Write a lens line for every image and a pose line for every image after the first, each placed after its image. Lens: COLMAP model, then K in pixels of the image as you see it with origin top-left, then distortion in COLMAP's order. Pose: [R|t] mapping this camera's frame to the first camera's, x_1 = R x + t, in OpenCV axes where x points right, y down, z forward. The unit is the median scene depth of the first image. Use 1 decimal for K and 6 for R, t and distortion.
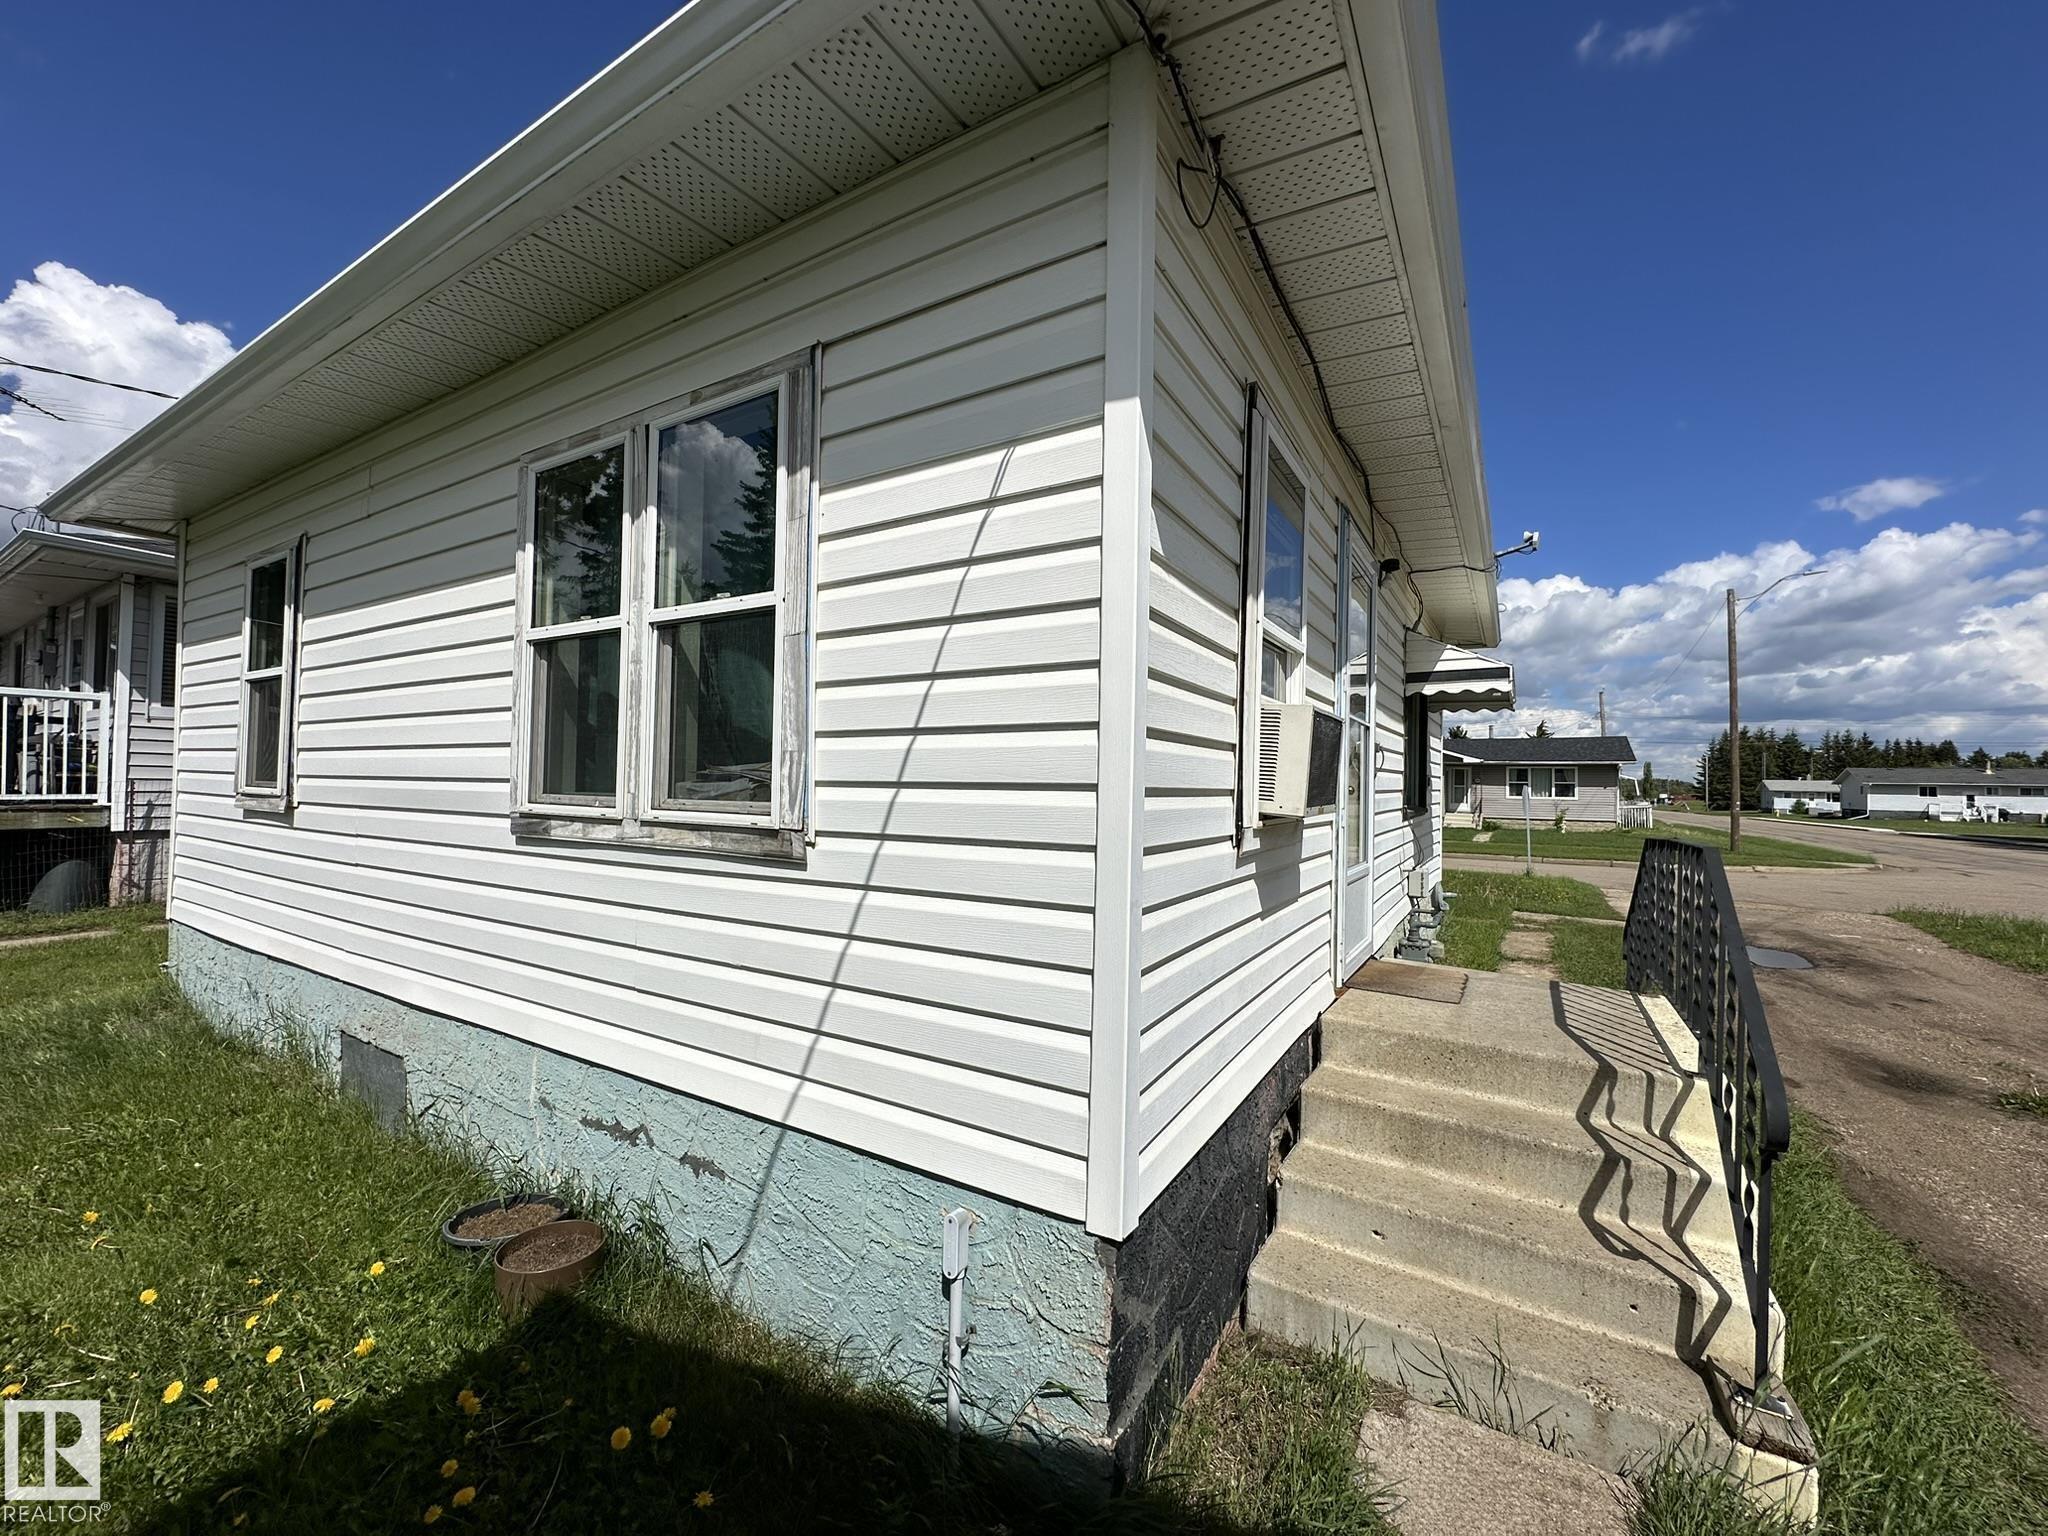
lens RADIAL K [[813.2, 0, 1026.6], [0, 813.2, 761.6], [0, 0, 1]] dist [-0.003929, 0.000654]
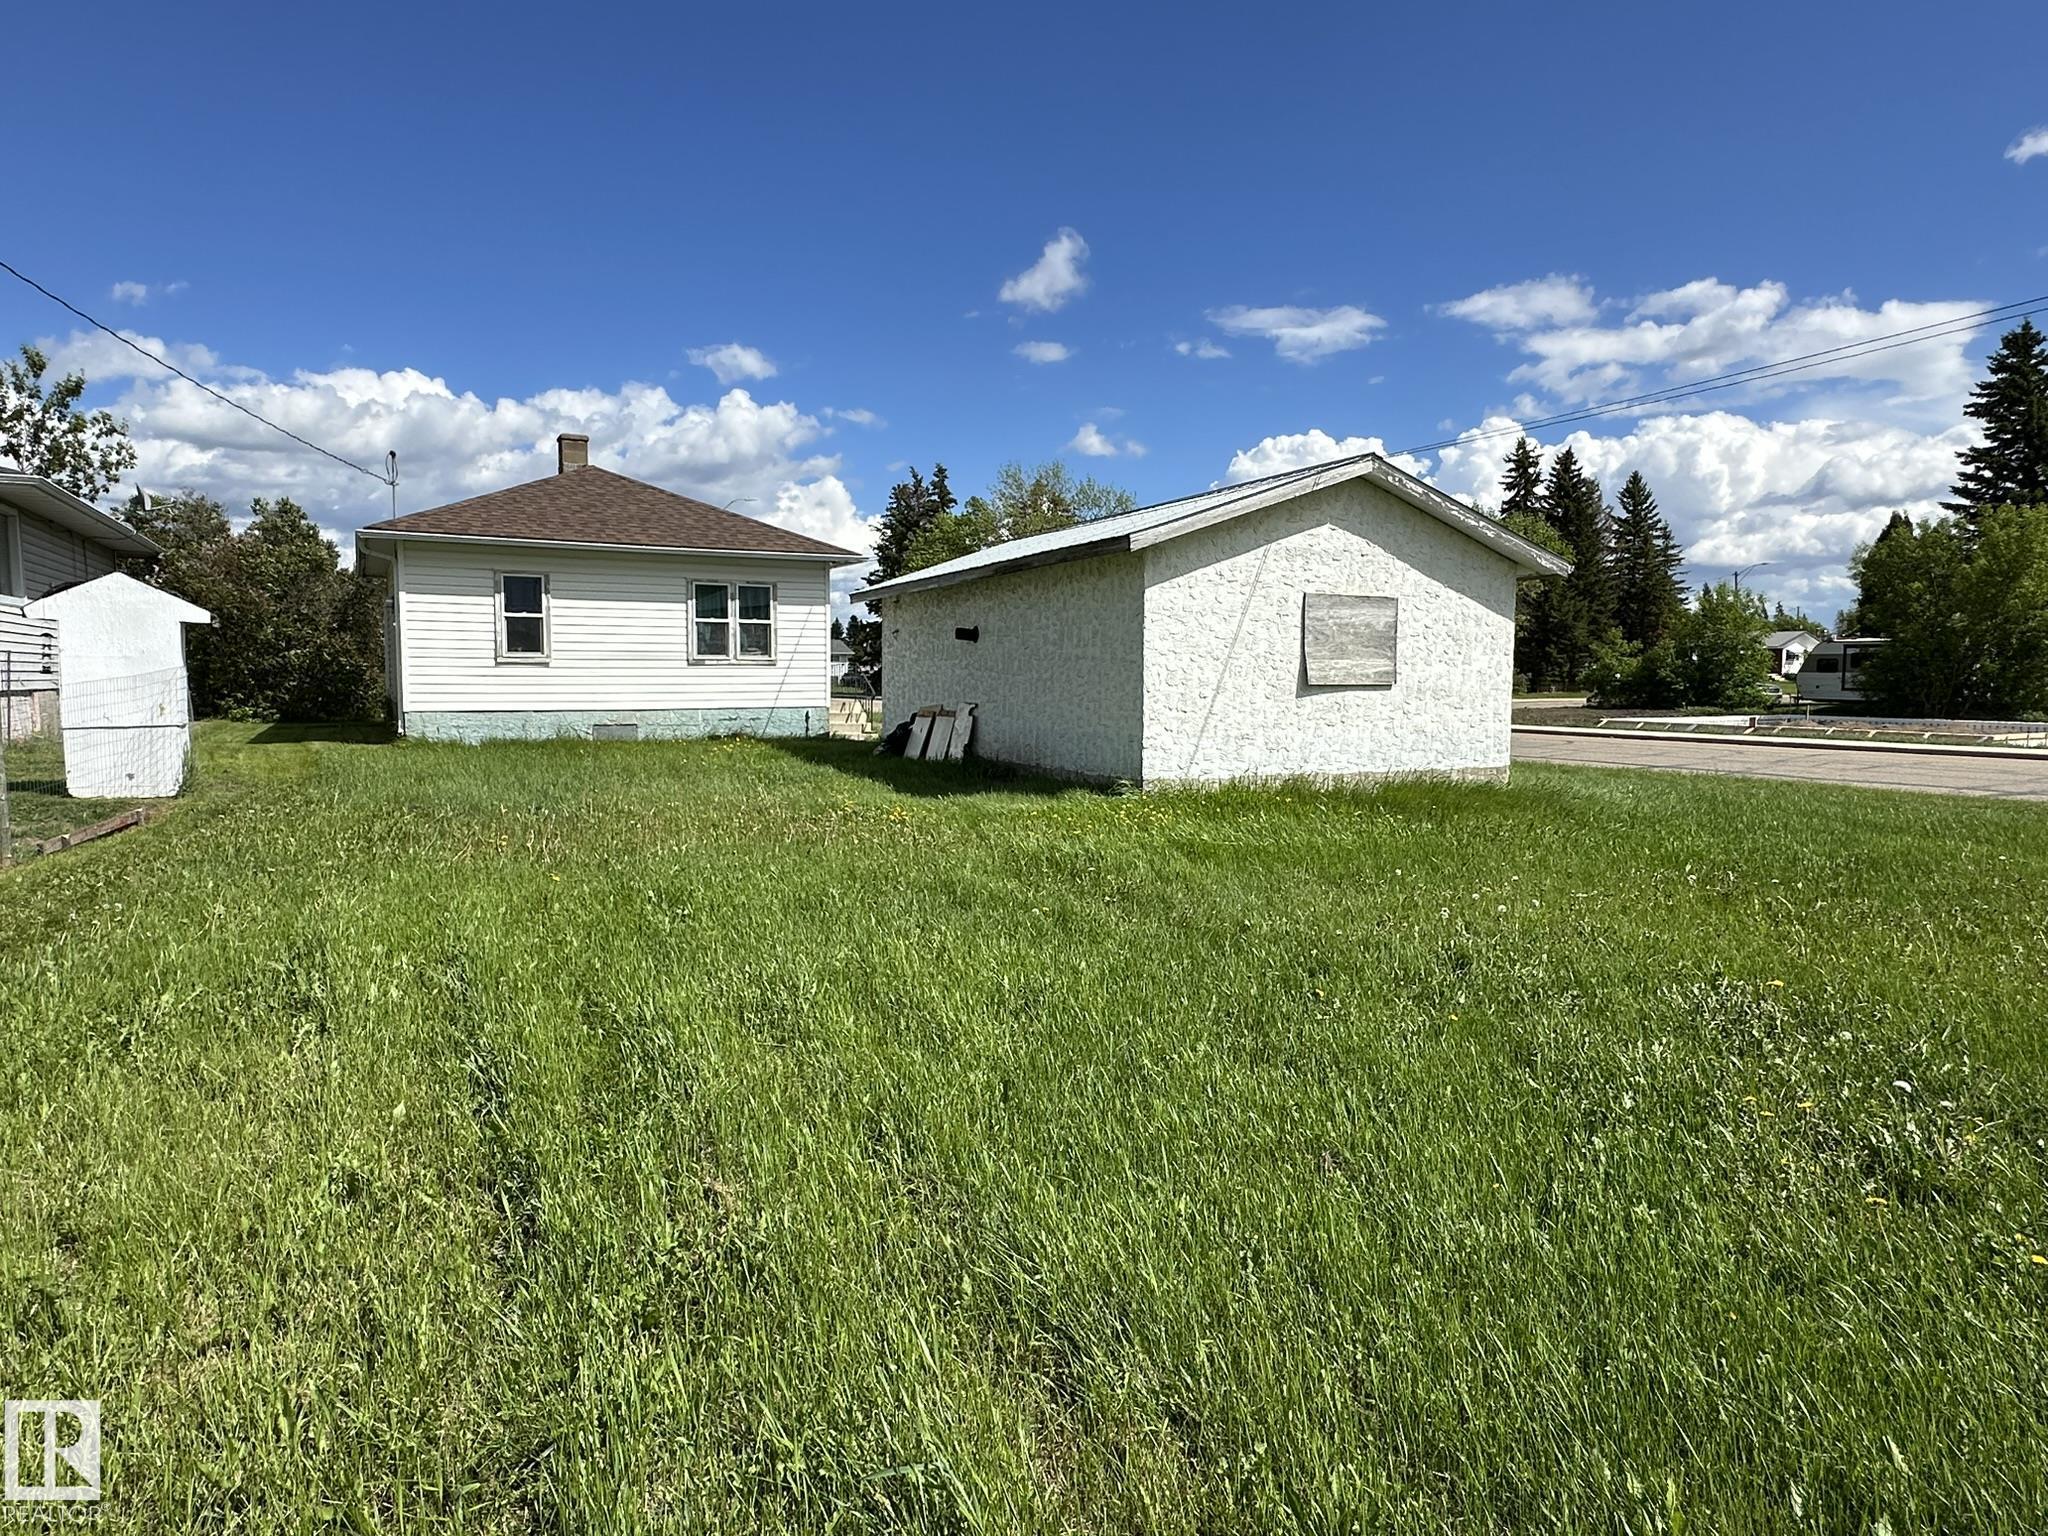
lens RADIAL K [[1183.4, 0, 1022.6], [0, 1183.4, 747.1], [0, 0, 1]] dist [-0.001446, 0.001255]
pose [[0.491851, -0.069649, 0.867889, -5.760694], [-0.020012, 0.995628, 0.091242, -0.091725], [-0.870449, -0.062245, 0.488307, -4.067472]]
